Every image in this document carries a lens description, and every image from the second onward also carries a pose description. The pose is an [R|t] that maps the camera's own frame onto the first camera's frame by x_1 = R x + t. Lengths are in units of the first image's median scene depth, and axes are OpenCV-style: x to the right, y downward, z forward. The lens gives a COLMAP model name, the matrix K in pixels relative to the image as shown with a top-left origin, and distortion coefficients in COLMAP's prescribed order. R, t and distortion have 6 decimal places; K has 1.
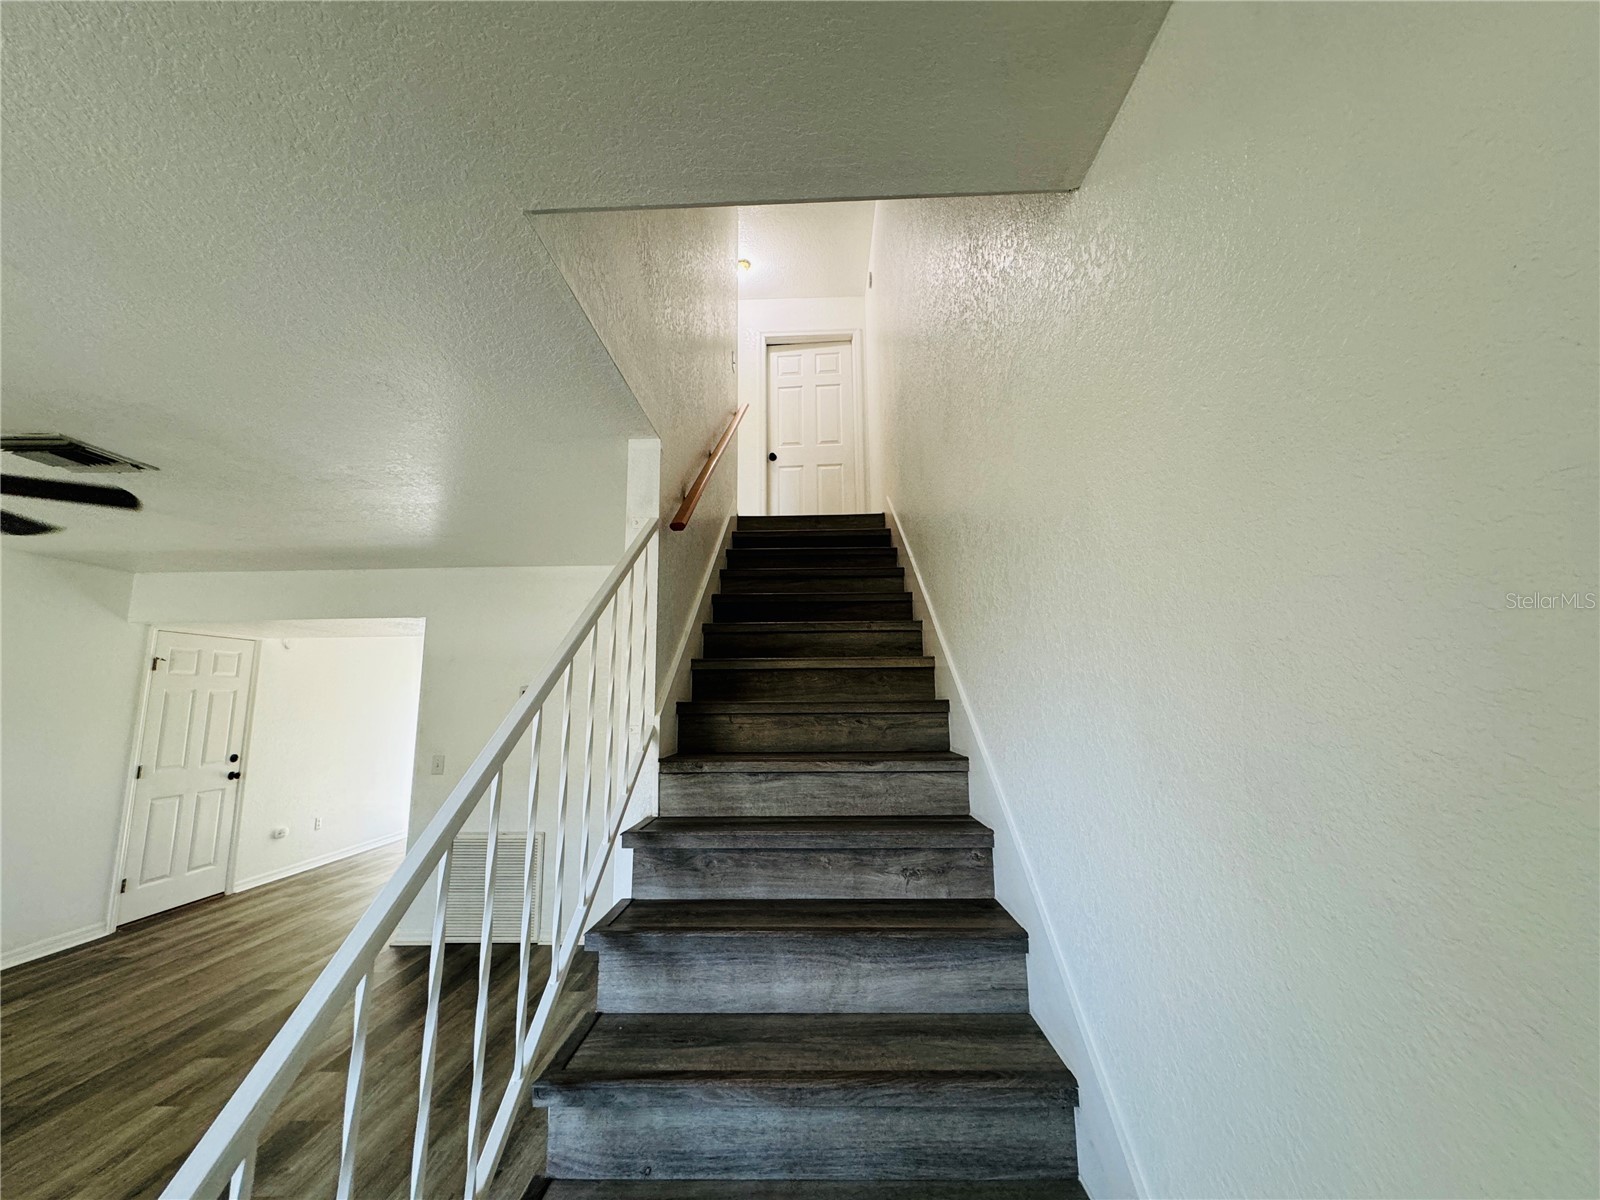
lens RADIAL K [[641.9, 0, 799.5], [0, 641.9, 598.6], [0, 0, 1]] dist [-0.000249, -0.000366]
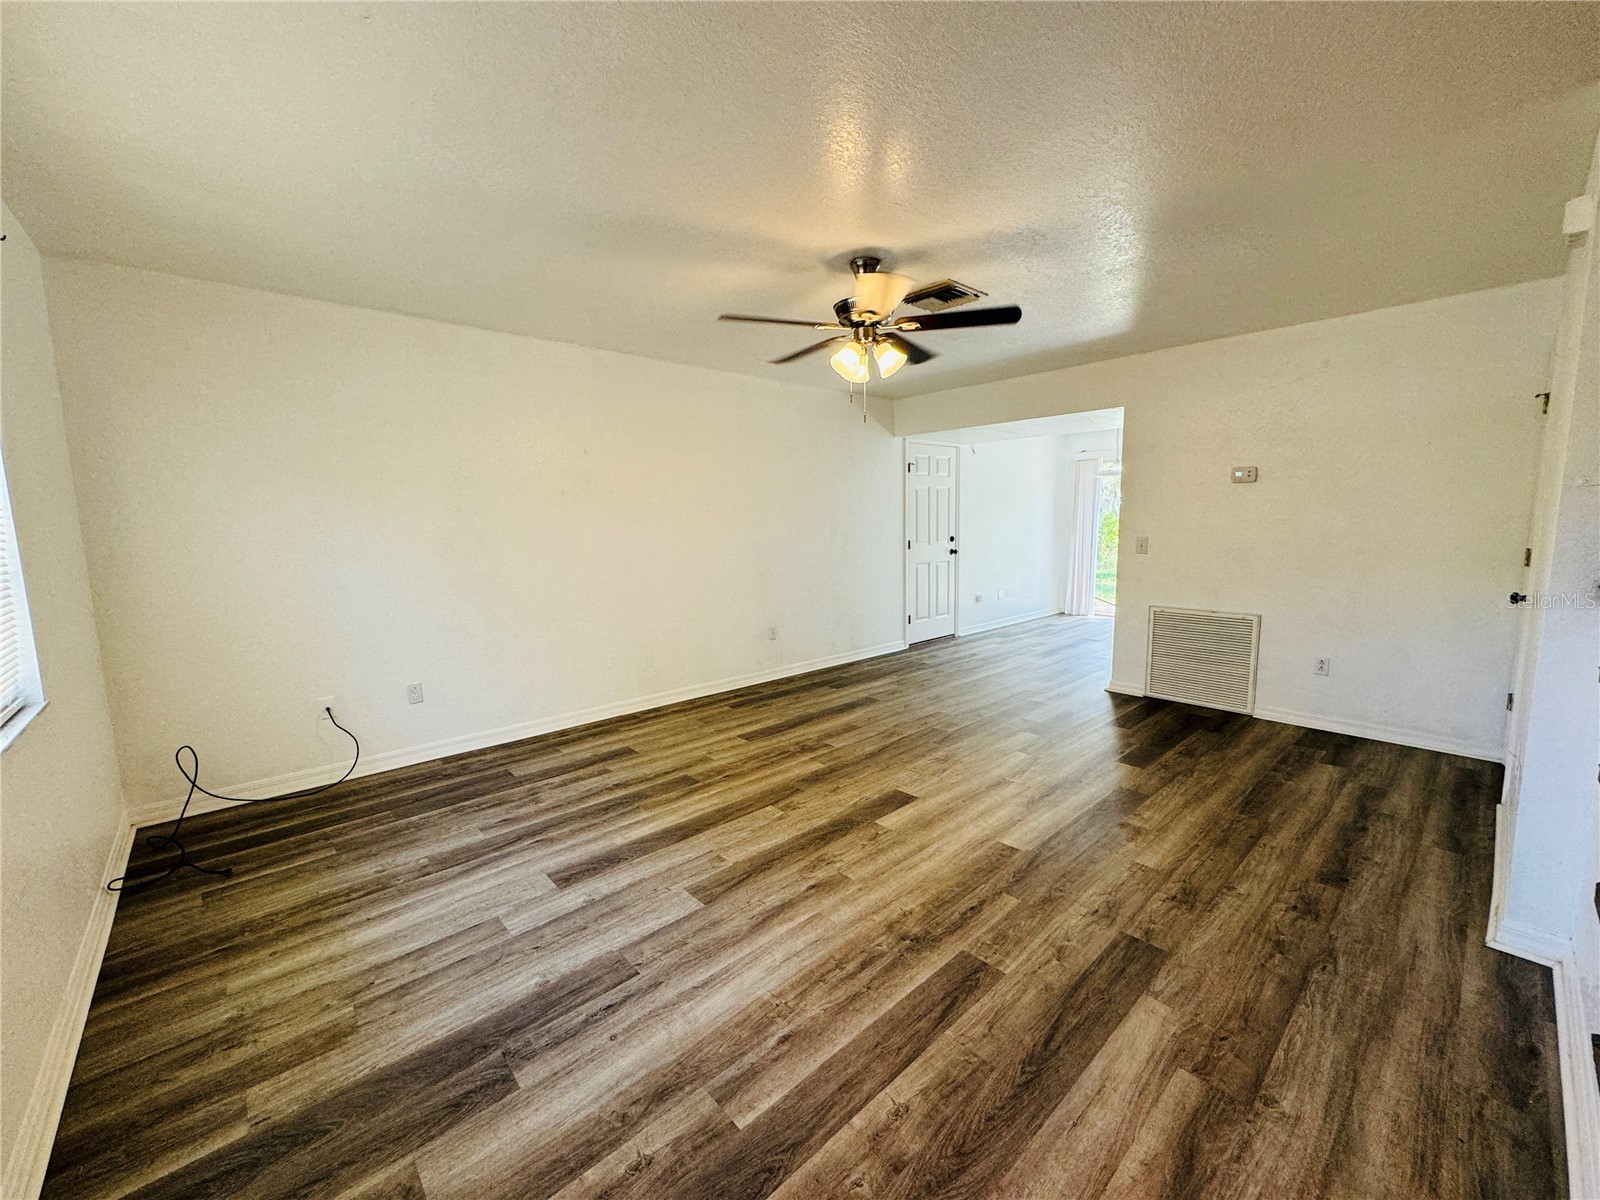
lens RADIAL K [[641.9, 0, 801.3], [0, 641.9, 593.1], [0, 0, 1]] dist [-0.000249, -0.000366]
pose [[0.682671, 0.086011, -0.725646, -0.149541], [0.125119, 0.964624, 0.232047, 0.014064], [0.719934, -0.249204, 0.647759, -0.120187]]
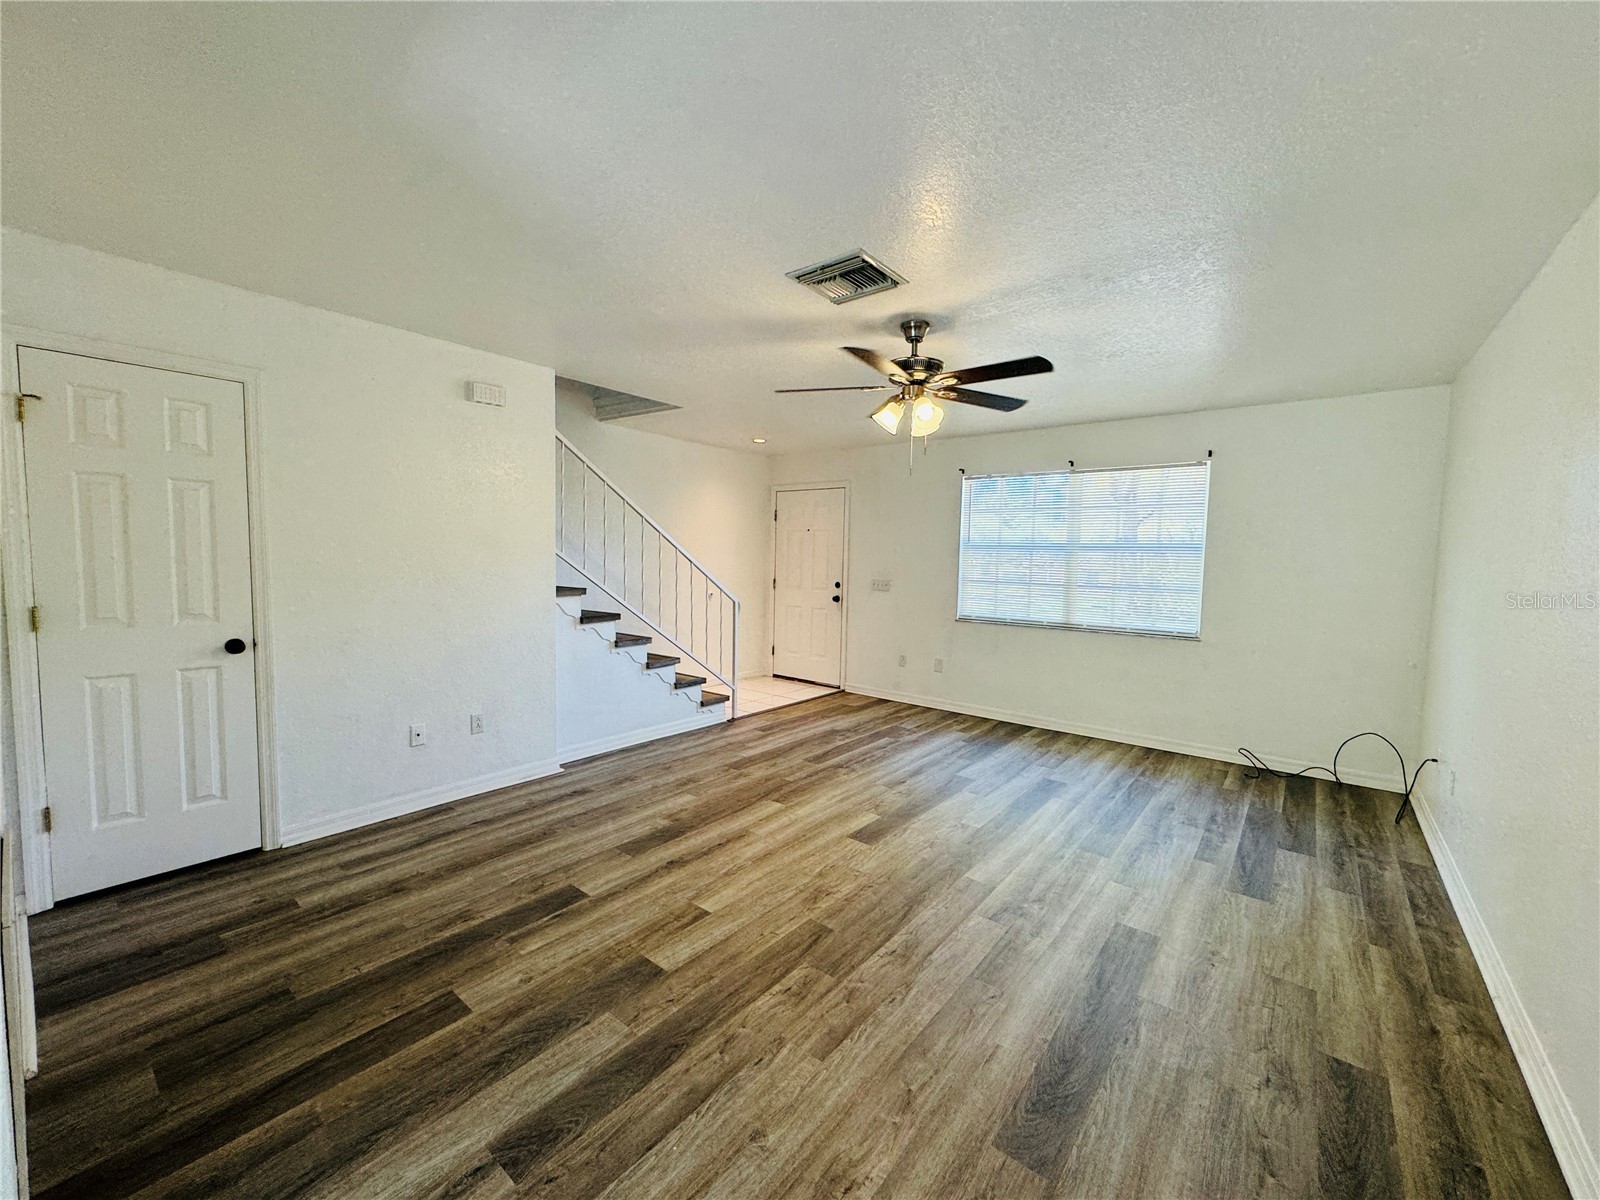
lens RADIAL K [[641.9, 0, 805.2], [0, 641.9, 599.2], [0, 0, 1]] dist [-0.000249, -0.000366]
pose [[-0.791904, -0.050439, 0.608559, -0.870056], [-0.111745, 0.991724, -0.063215, 0.179701], [-0.600334, -0.118063, -0.790987, 0.901578]]
